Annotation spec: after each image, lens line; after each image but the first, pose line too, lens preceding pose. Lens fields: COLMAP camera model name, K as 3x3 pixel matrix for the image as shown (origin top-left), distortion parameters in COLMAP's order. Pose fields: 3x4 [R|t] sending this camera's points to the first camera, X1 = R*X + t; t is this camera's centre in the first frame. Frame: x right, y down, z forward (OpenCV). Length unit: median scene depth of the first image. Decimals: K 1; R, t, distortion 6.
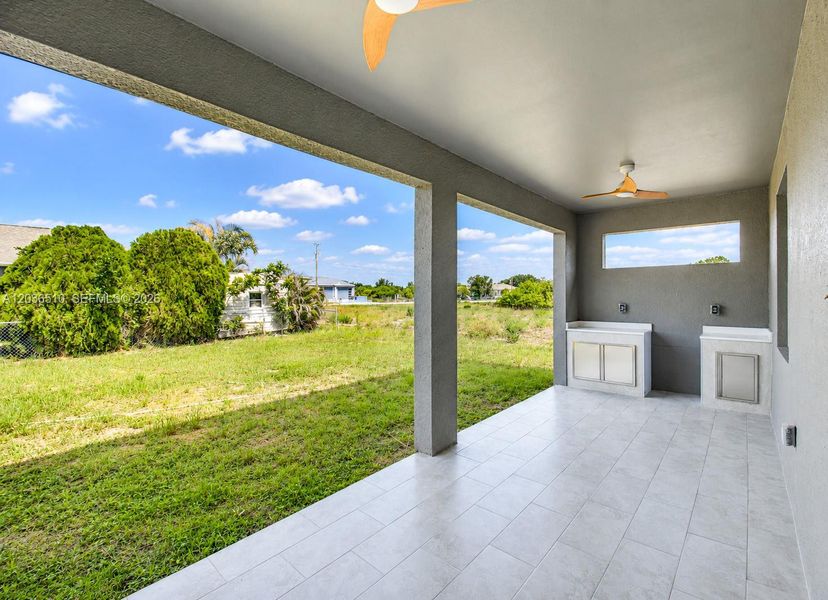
lens RADIAL K [[383.3, 0, 415.2], [0, 383.3, 296.7], [0, 0, 1]] dist [-0.000847, -0.000366]
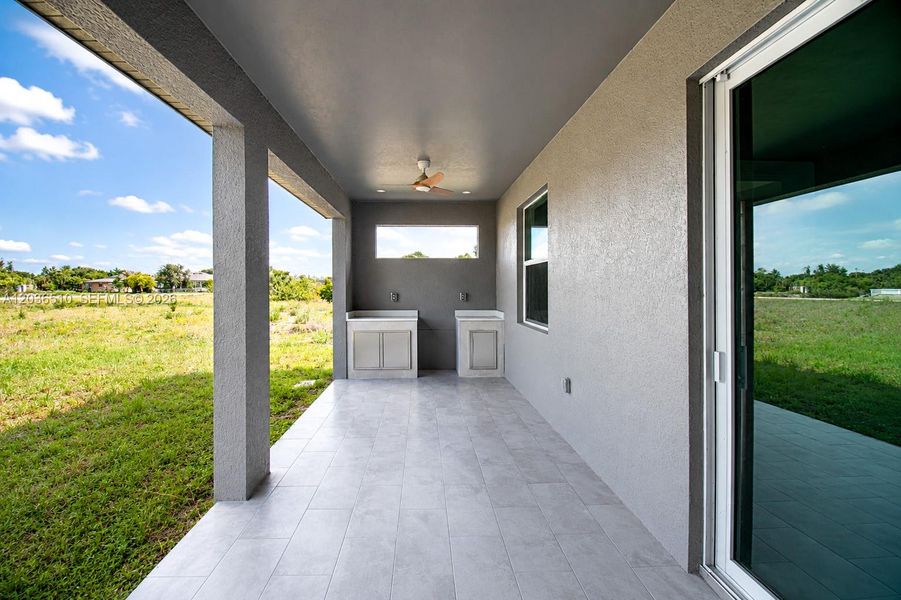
lens RADIAL K [[399.9, 0, 447.1], [0, 399.9, 294.1], [0, 0, 1]] dist [-0.000032, -0.000551]
pose [[0.716236, -0.012216, 0.697751, -0.139755], [0.002580, 0.999886, 0.014857, 0.006938], [-0.697853, -0.008841, 0.716186, 0.125841]]
